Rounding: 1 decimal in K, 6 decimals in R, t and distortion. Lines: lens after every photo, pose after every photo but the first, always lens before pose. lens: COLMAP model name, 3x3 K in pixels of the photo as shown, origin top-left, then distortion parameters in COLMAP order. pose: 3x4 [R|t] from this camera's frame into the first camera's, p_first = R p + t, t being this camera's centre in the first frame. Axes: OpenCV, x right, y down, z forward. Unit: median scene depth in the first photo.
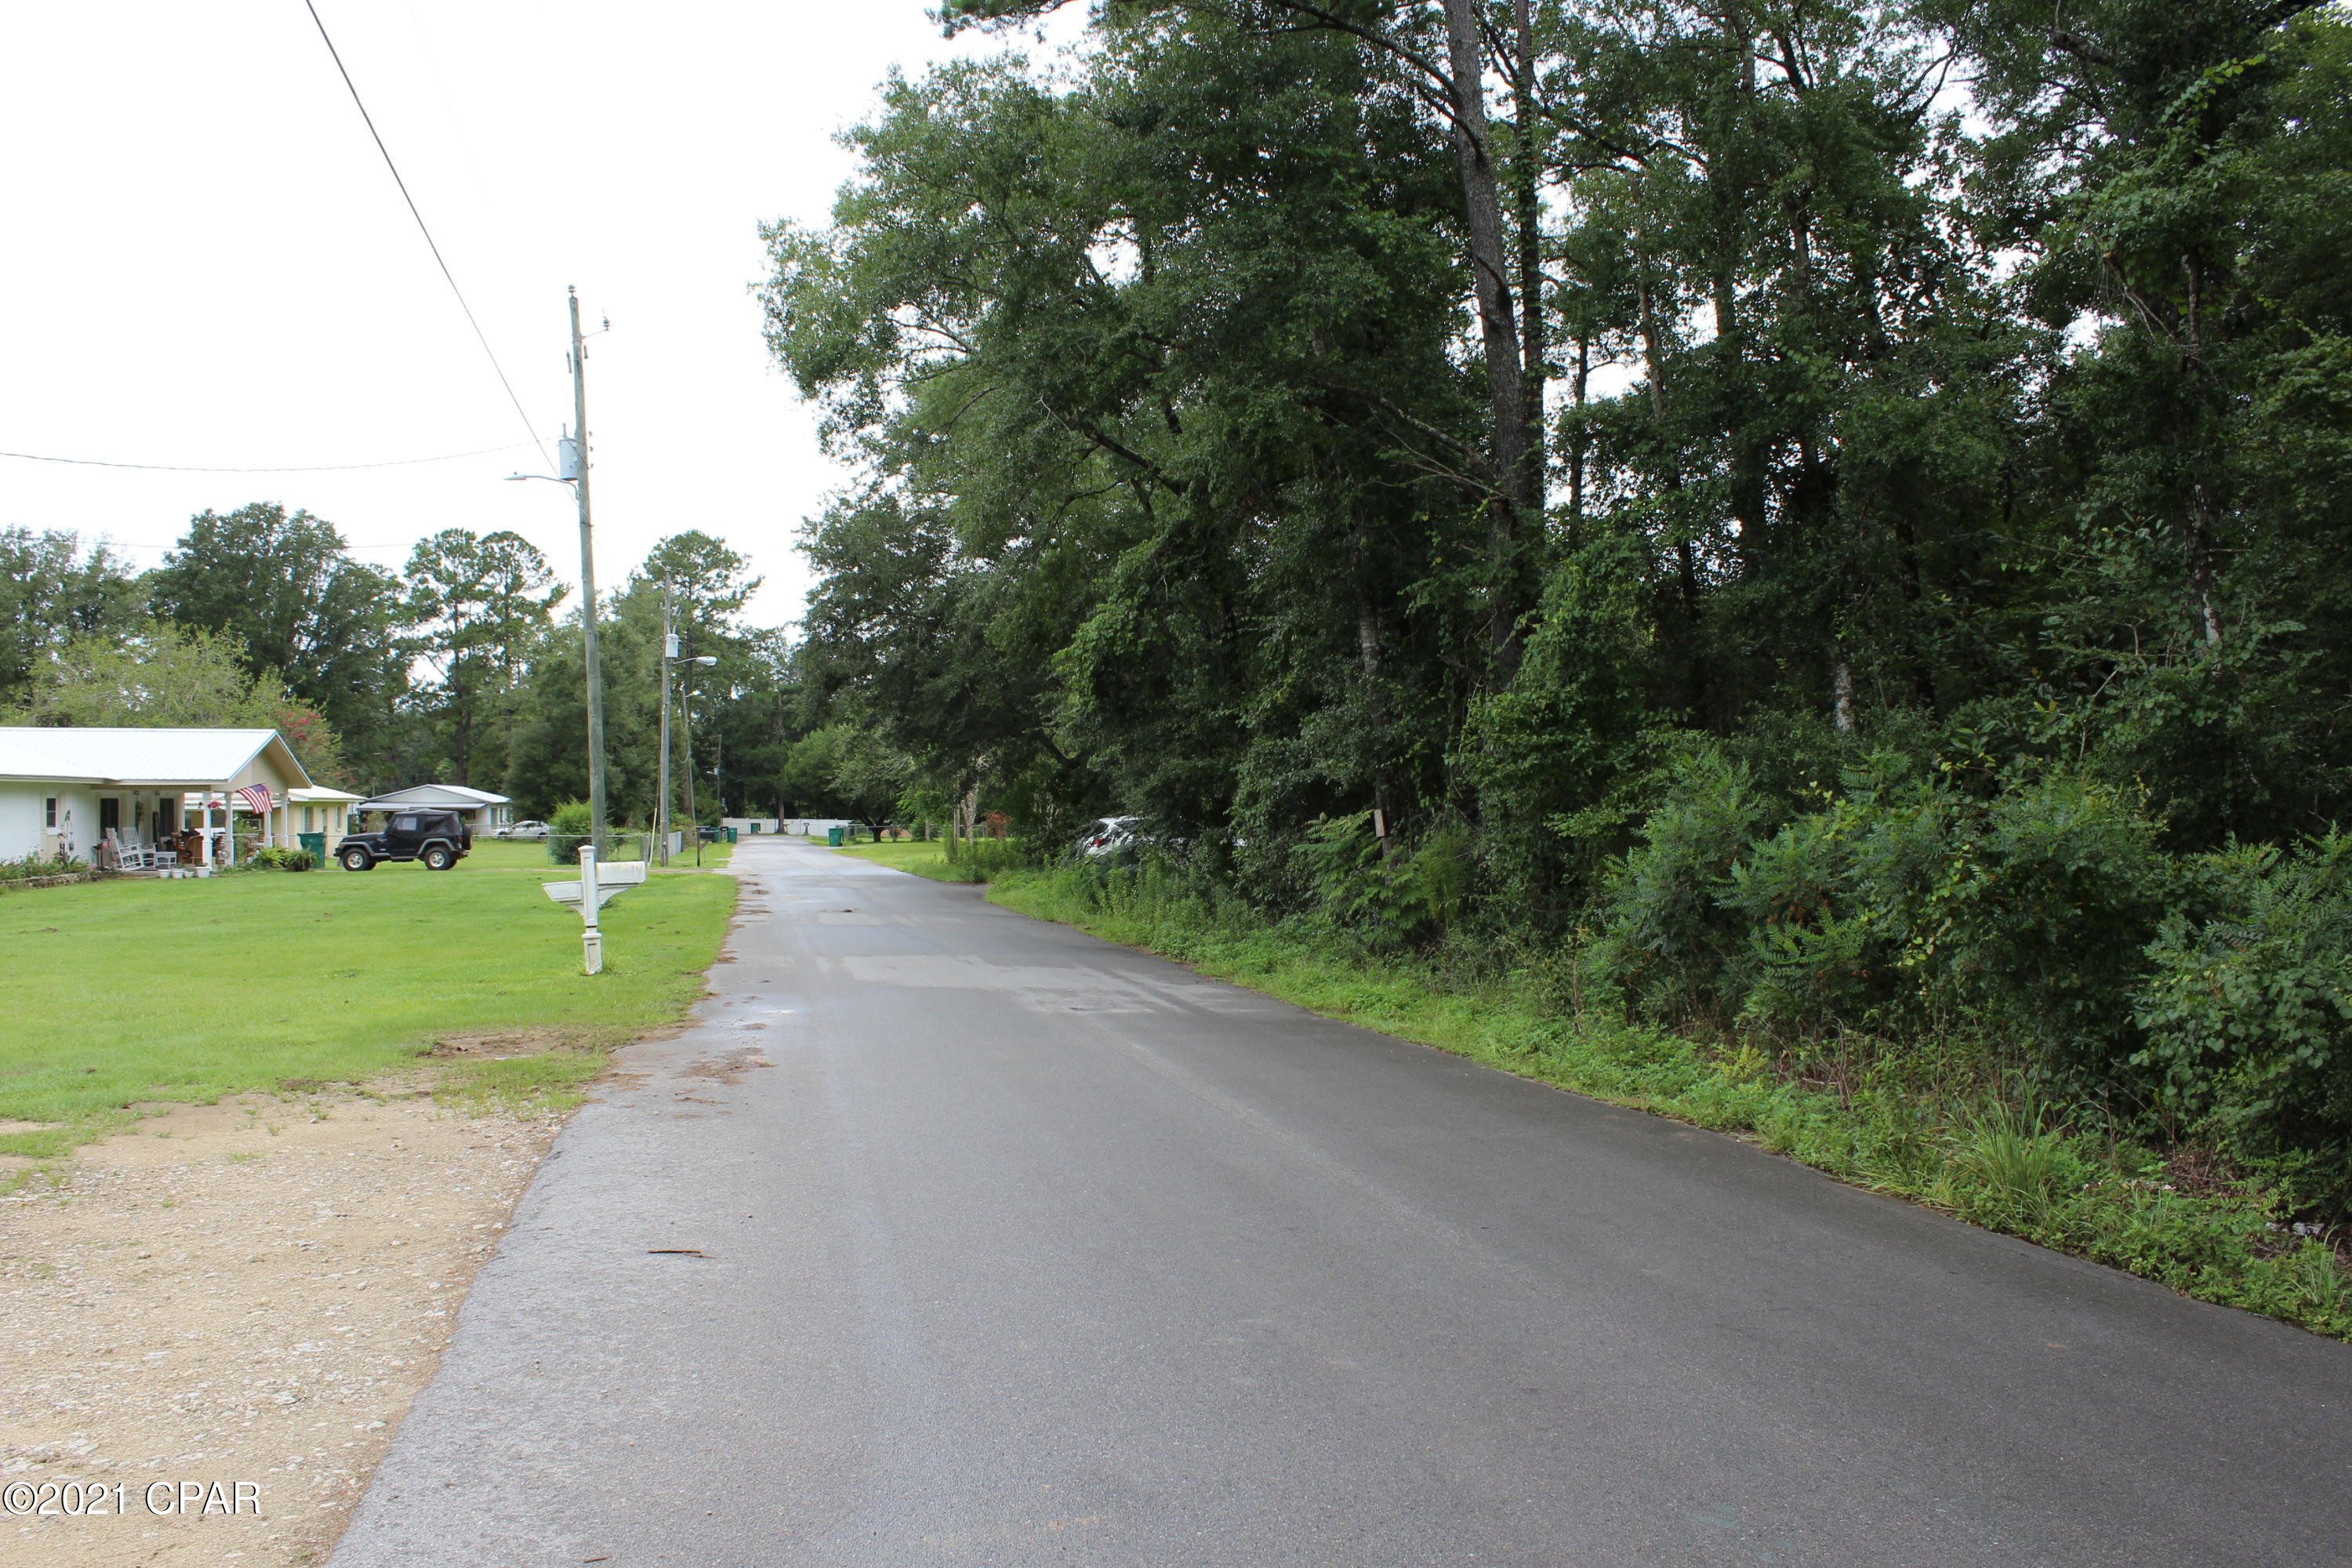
lens RADIAL K [[1967.9, 0, 1166.9], [0, 1967.9, 796.7], [0, 0, 1]] dist [-0.155826, 0.138440]
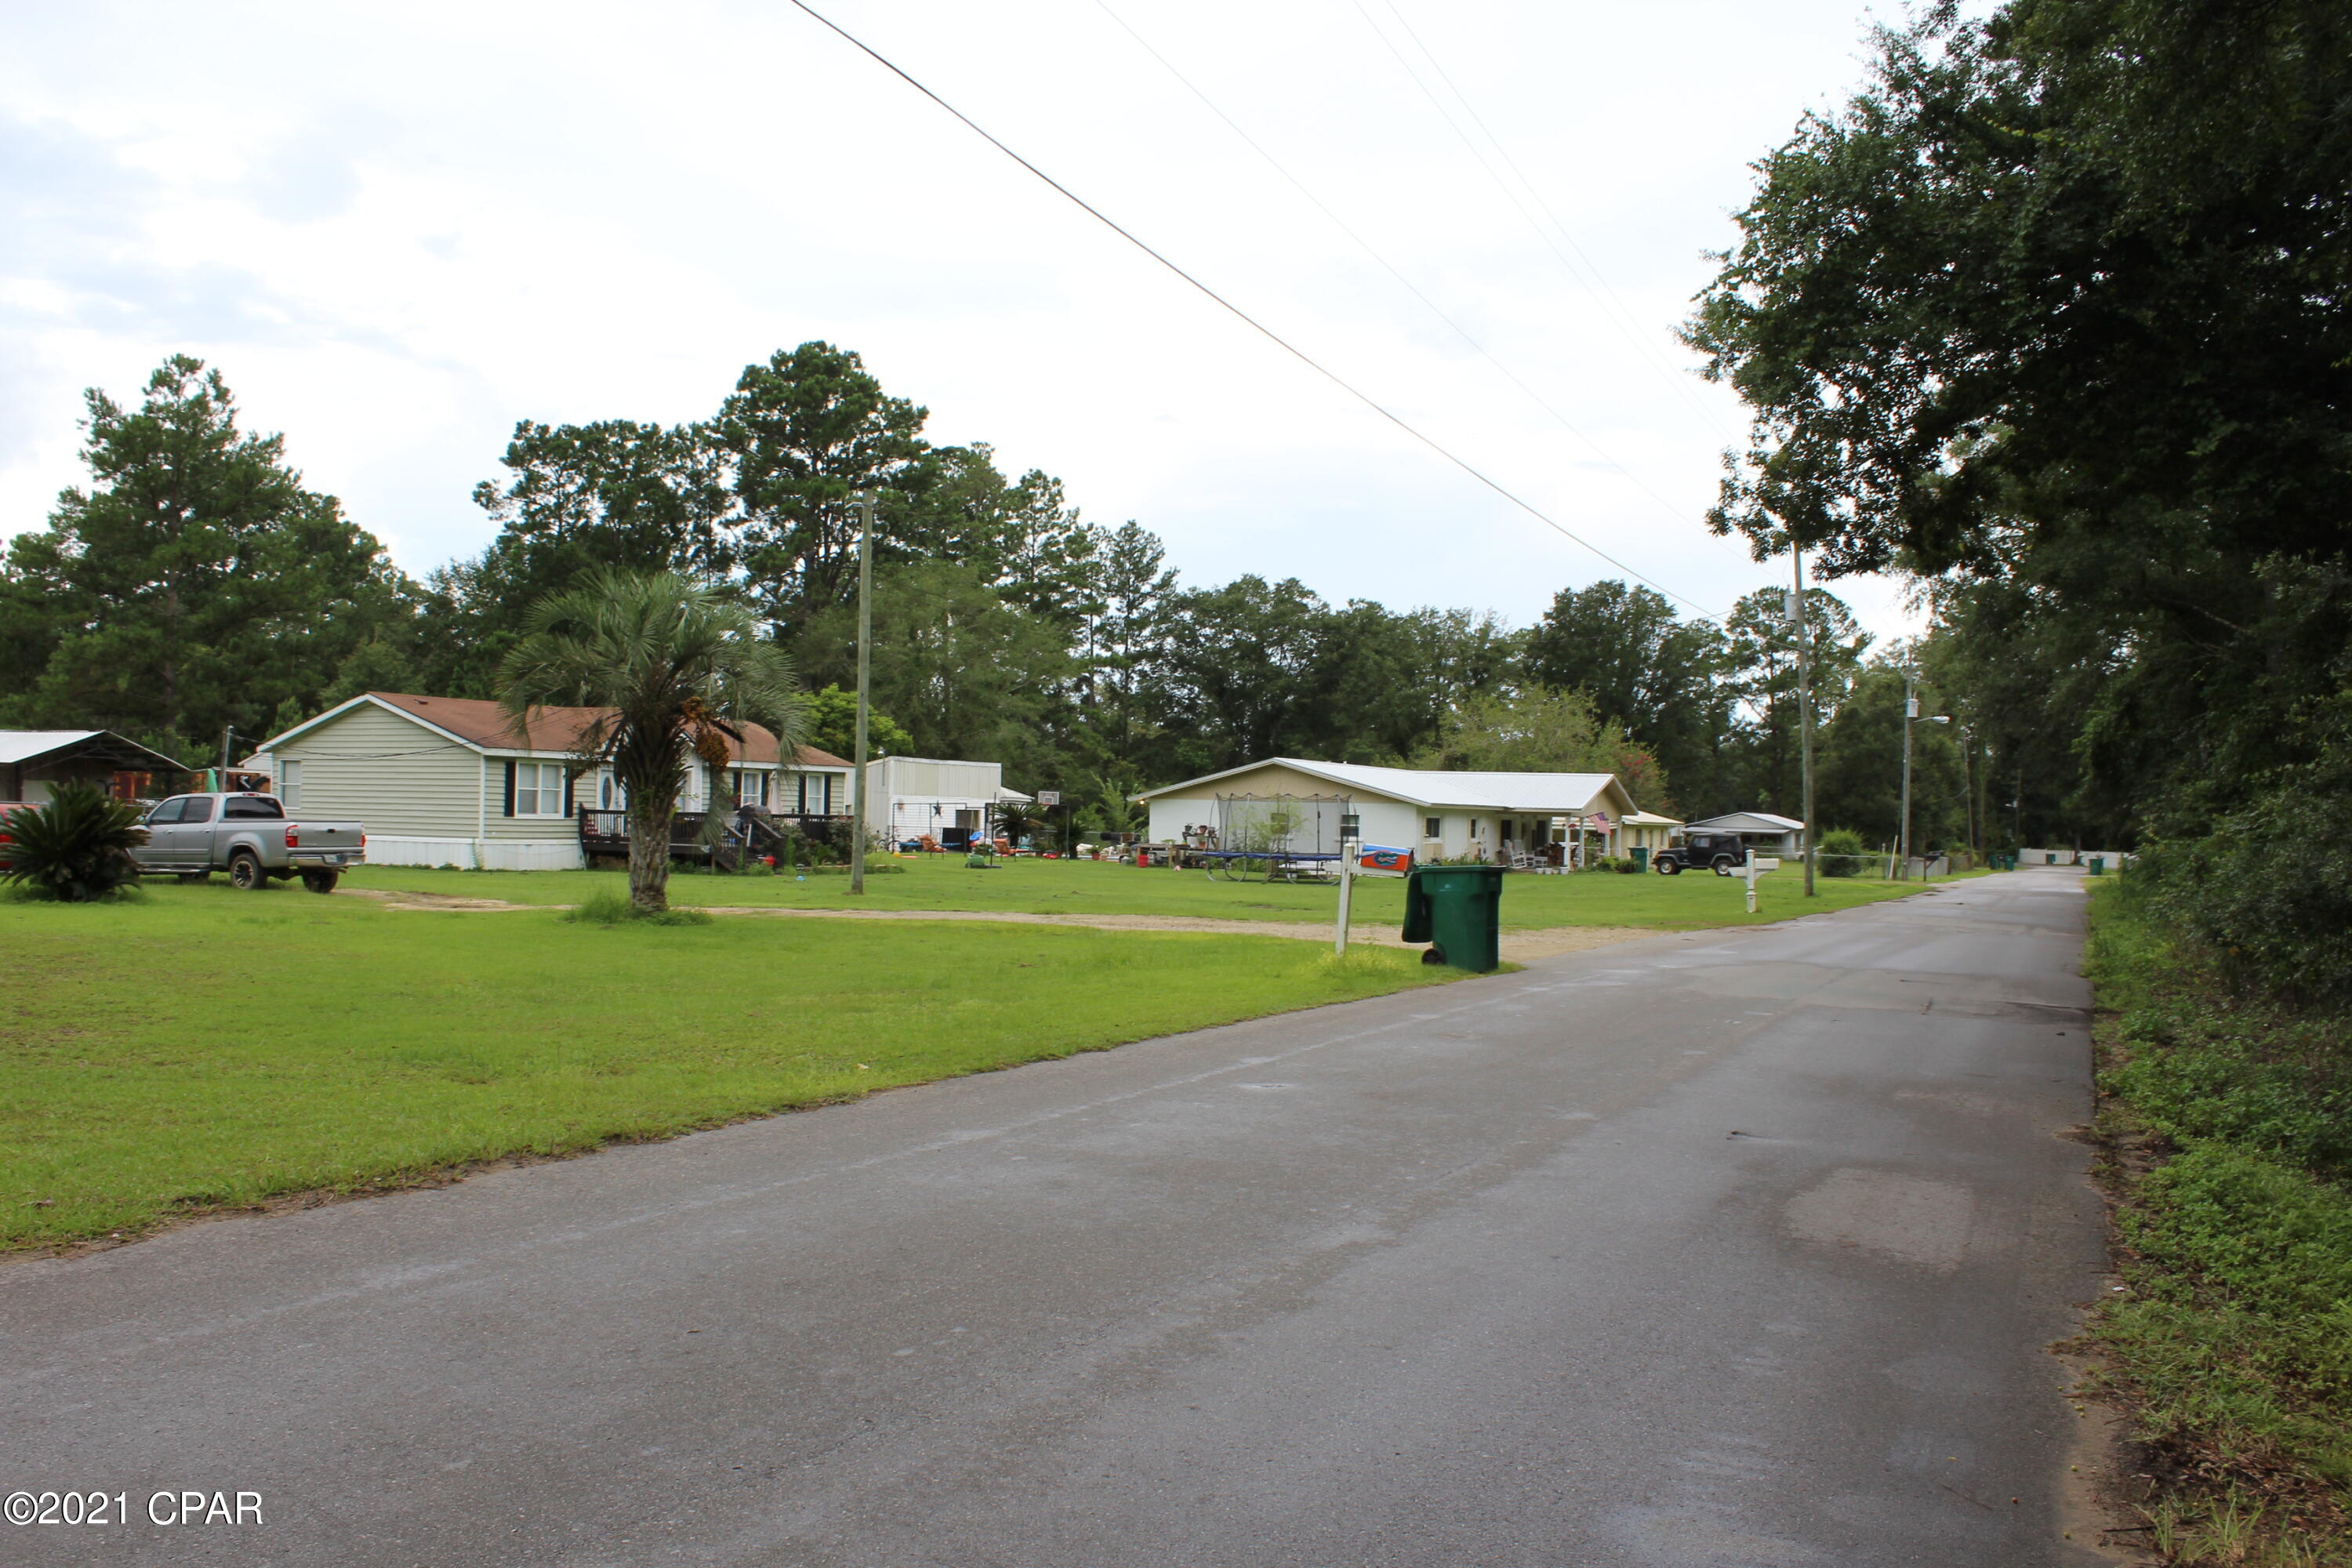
lens RADIAL K [[1967.9, 0, 1166.9], [0, 1967.9, 796.7], [0, 0, 1]] dist [-0.155826, 0.138440]
pose [[0.787119, 0.011851, -0.616687, 0.077655], [-0.020601, 0.999763, -0.007081, -0.000433], [0.616457, 0.018278, 0.787177, -0.160395]]
